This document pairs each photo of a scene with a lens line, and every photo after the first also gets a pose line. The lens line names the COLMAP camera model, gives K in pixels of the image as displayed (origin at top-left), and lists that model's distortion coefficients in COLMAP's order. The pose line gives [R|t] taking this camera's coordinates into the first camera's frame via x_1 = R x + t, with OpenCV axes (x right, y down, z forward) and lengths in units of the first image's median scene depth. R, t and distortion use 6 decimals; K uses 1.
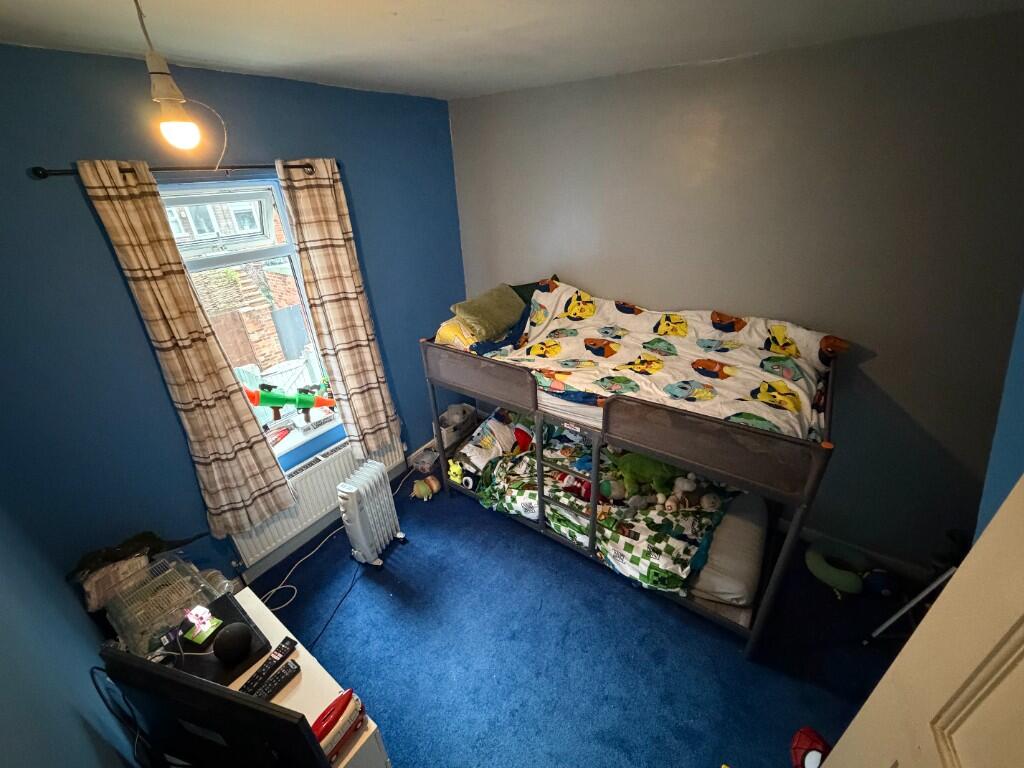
lens RADIAL K [[408.7, 0, 509.9], [0, 408.7, 382.5], [0, 0, 1]] dist [-0.001770, 0.000256]
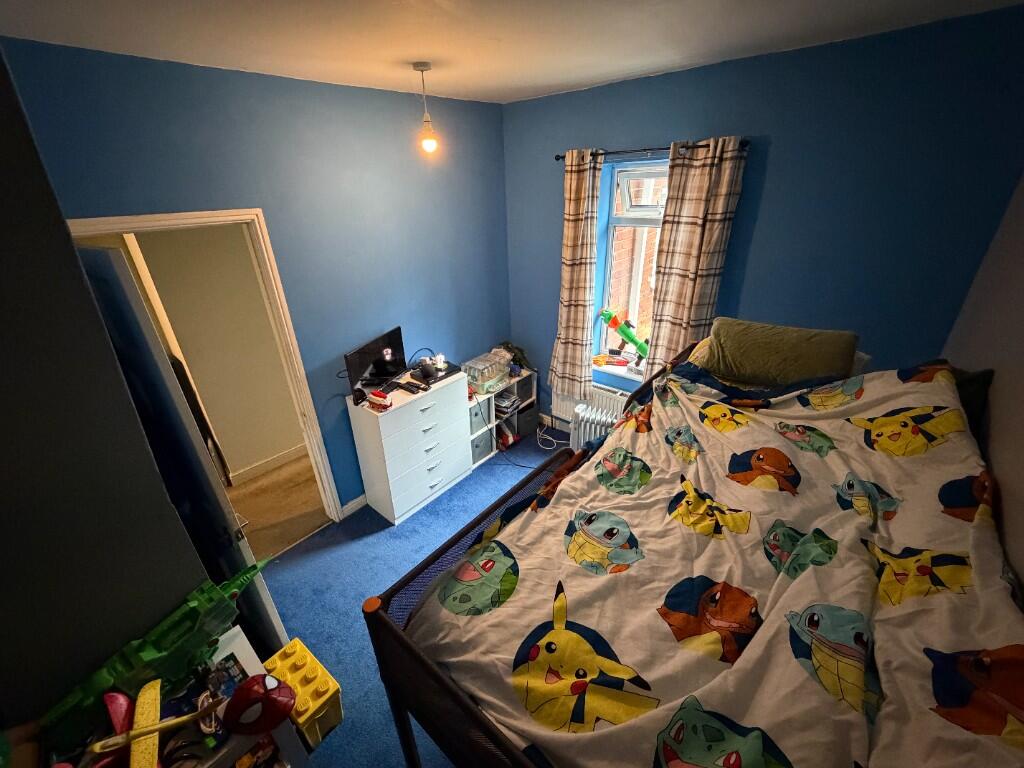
lens RADIAL K [[408.7, 0, 505.2], [0, 408.7, 383.2], [0, 0, 1]] dist [-0.001770, 0.000256]
pose [[-0.085312, 0.476980, -0.874764, 0.707398], [-0.425989, 0.776212, 0.464788, -0.297945], [0.900697, 0.412292, 0.136968, 0.592463]]
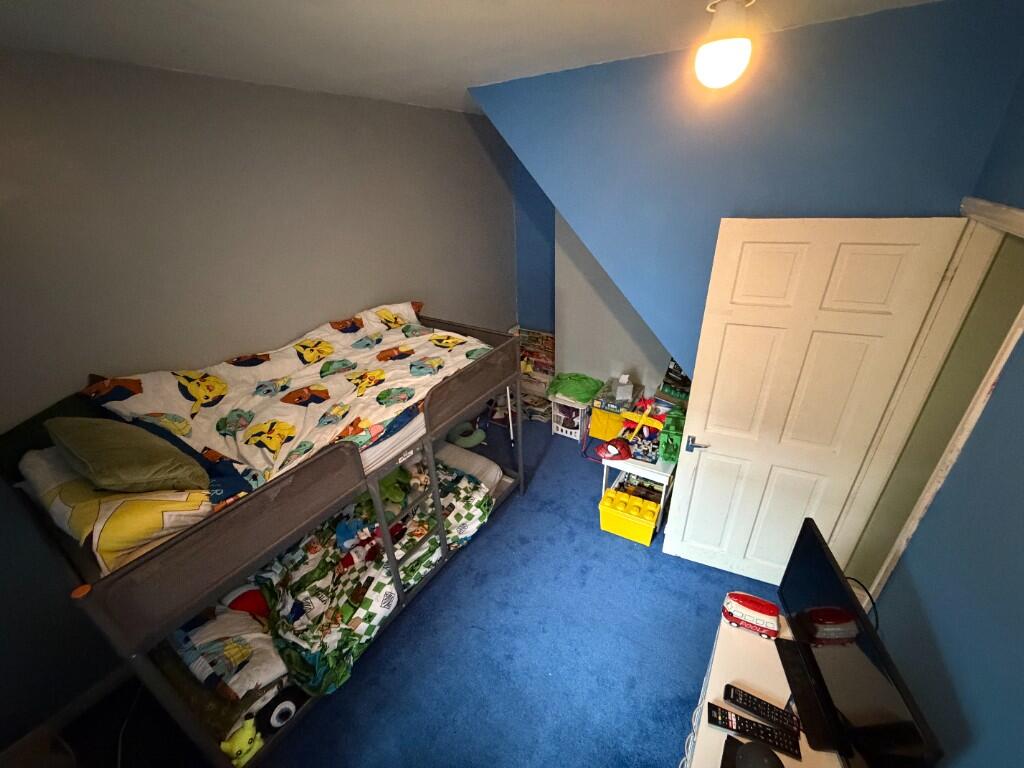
lens RADIAL K [[408.7, 0, 510.7], [0, 408.7, 379.0], [0, 0, 1]] dist [-0.001770, 0.000256]
pose [[-0.036742, -0.408828, 0.911872, -0.562776], [0.500621, 0.782201, 0.370863, -0.225438], [-0.864886, 0.470129, 0.175929, 0.495535]]
